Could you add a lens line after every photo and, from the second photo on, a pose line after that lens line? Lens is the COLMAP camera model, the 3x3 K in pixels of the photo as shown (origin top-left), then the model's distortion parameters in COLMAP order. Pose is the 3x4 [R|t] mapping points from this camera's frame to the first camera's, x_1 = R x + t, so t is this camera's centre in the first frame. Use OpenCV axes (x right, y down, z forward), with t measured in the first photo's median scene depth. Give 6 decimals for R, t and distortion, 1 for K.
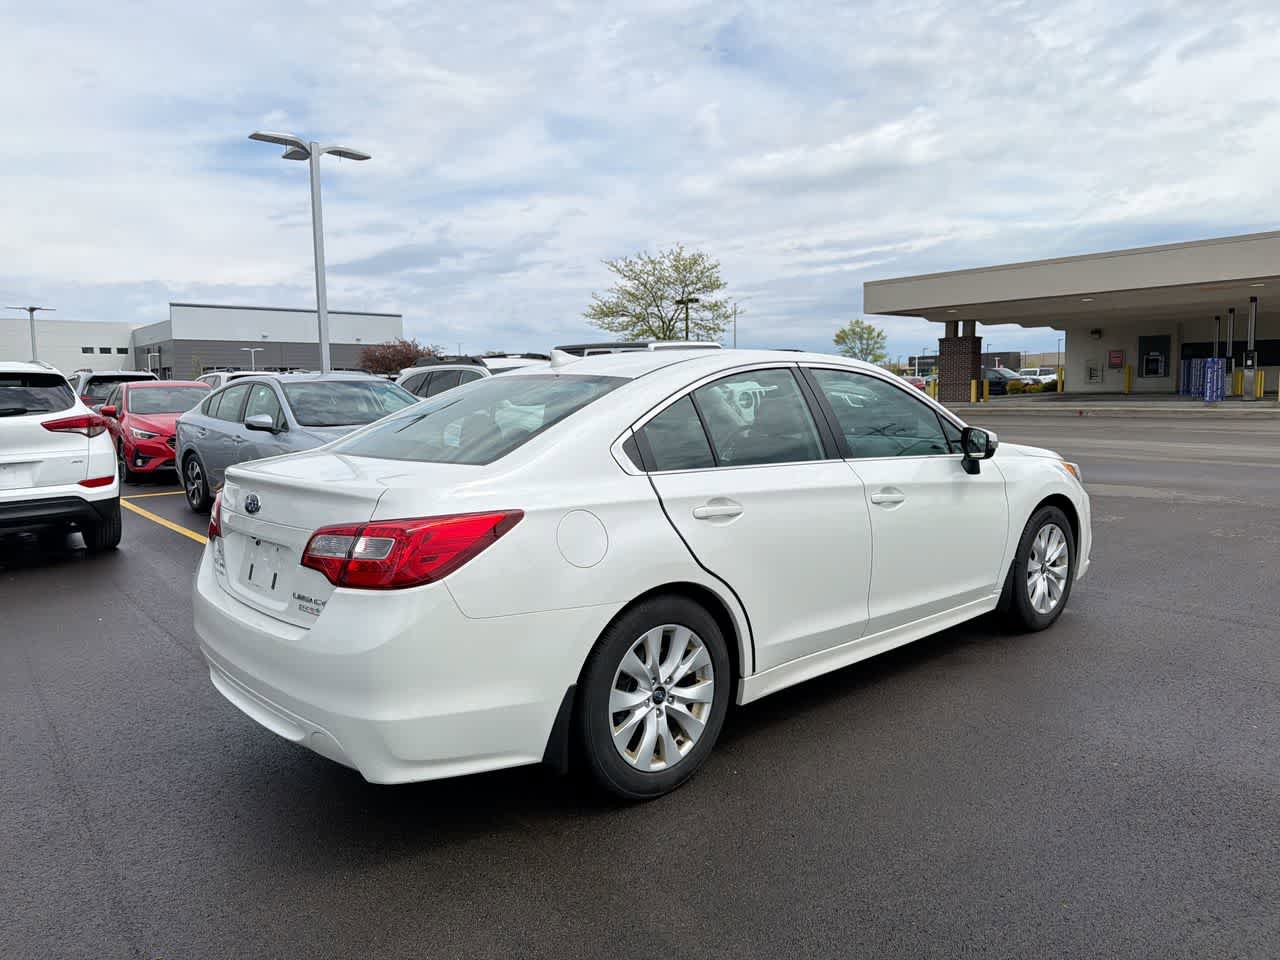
lens RADIAL K [[874.8, 0, 640.0], [0, 874.8, 480.0], [0, 0, 1]] dist [0.099230, -0.139381]
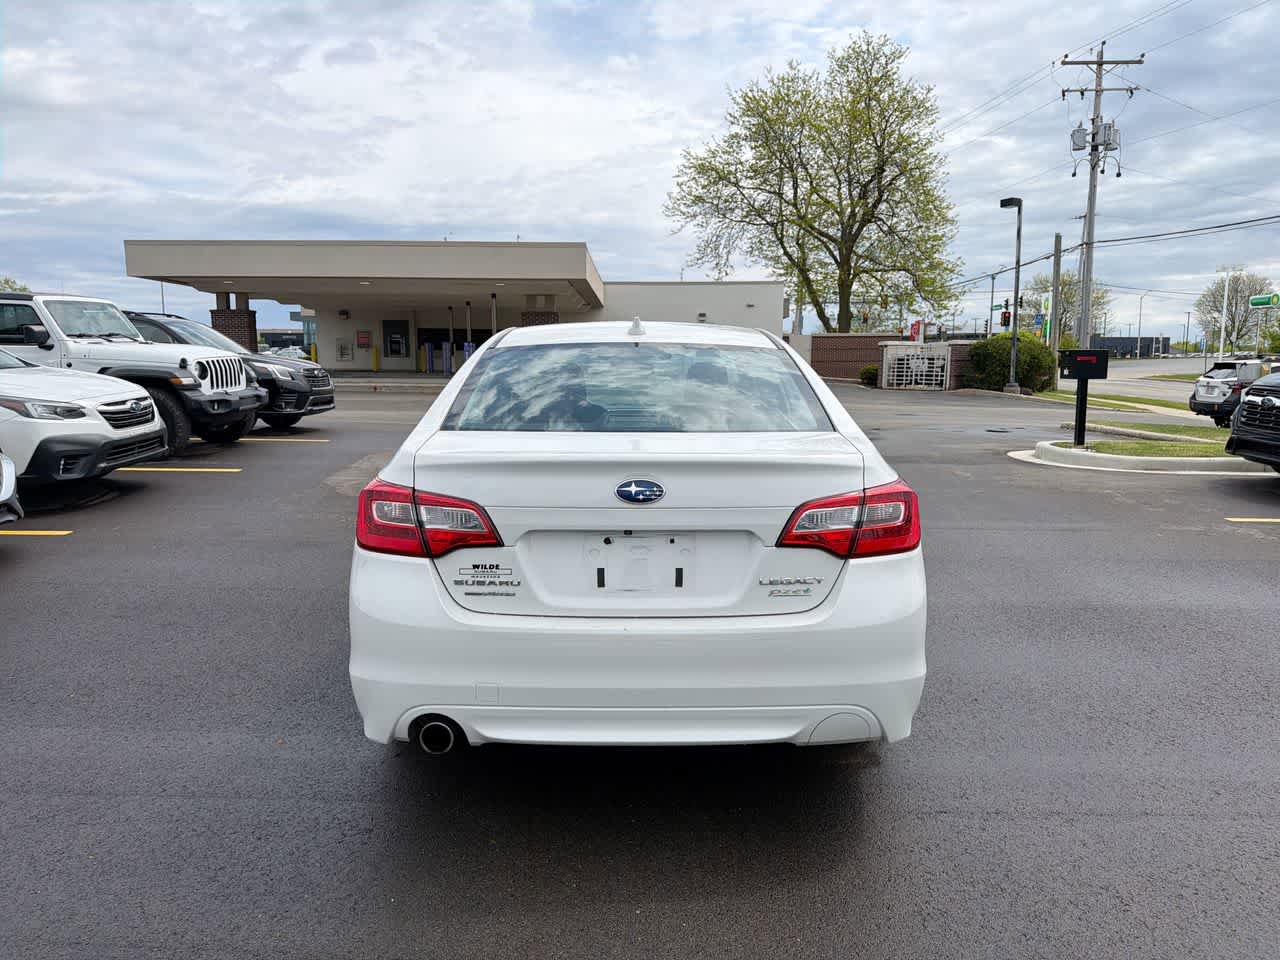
lens RADIAL K [[874.8, 0, 640.0], [0, 874.8, 480.0], [0, 0, 1]] dist [0.099230, -0.139381]
pose [[0.653366, -0.081919, 0.752597, -0.671937], [0.062219, 0.996576, 0.054461, -0.017886], [-0.754481, 0.011243, 0.656226, 0.300656]]
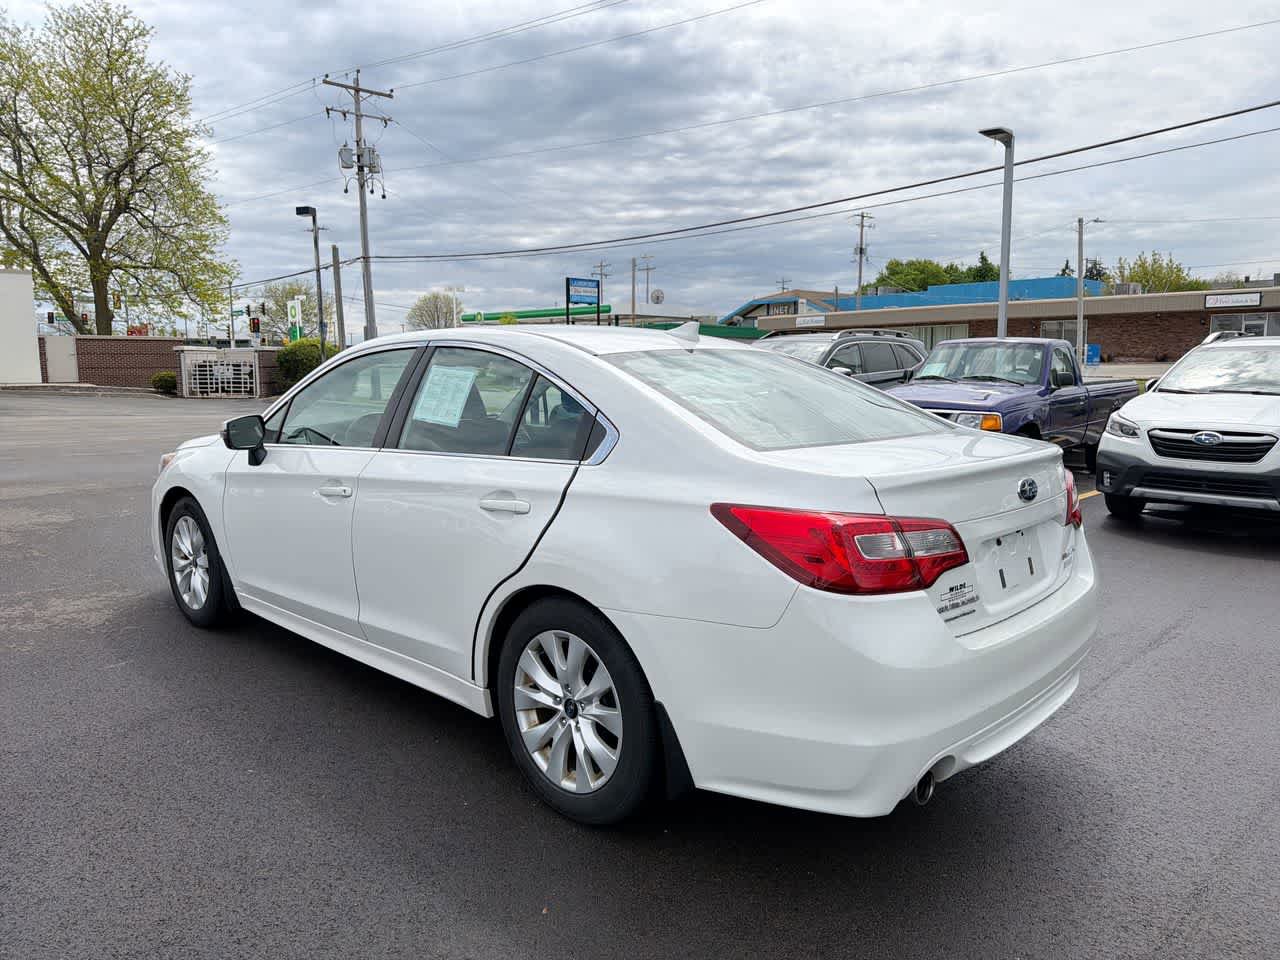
lens RADIAL K [[874.8, 0, 640.0], [0, 874.8, 480.0], [0, 0, 1]] dist [0.099230, -0.139381]
pose [[-0.092483, -0.109243, 0.989703, -0.813615], [0.107866, 0.987015, 0.119026, -0.082539], [-0.989854, 0.117763, -0.079498, 0.930704]]
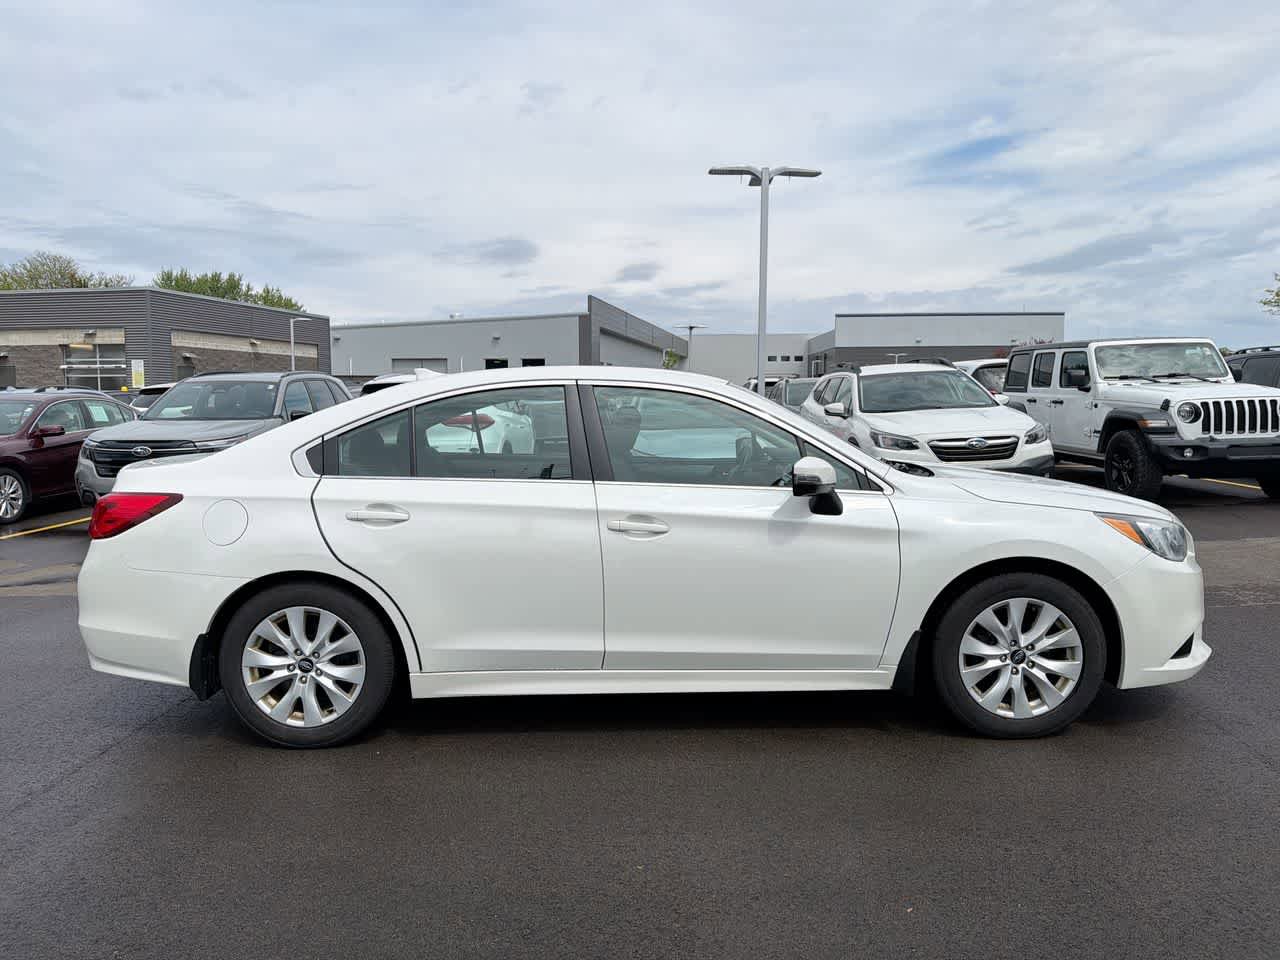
lens RADIAL K [[876.3, 0, 640.0], [0, 876.3, 480.0], [0, 0, 1]] dist [0.048746, -0.070399]
pose [[0.753464, 0.074231, -0.653285, 0.727183], [-0.076065, 0.996776, 0.025532, -0.043035], [0.653074, 0.030455, 0.756681, 0.255732]]
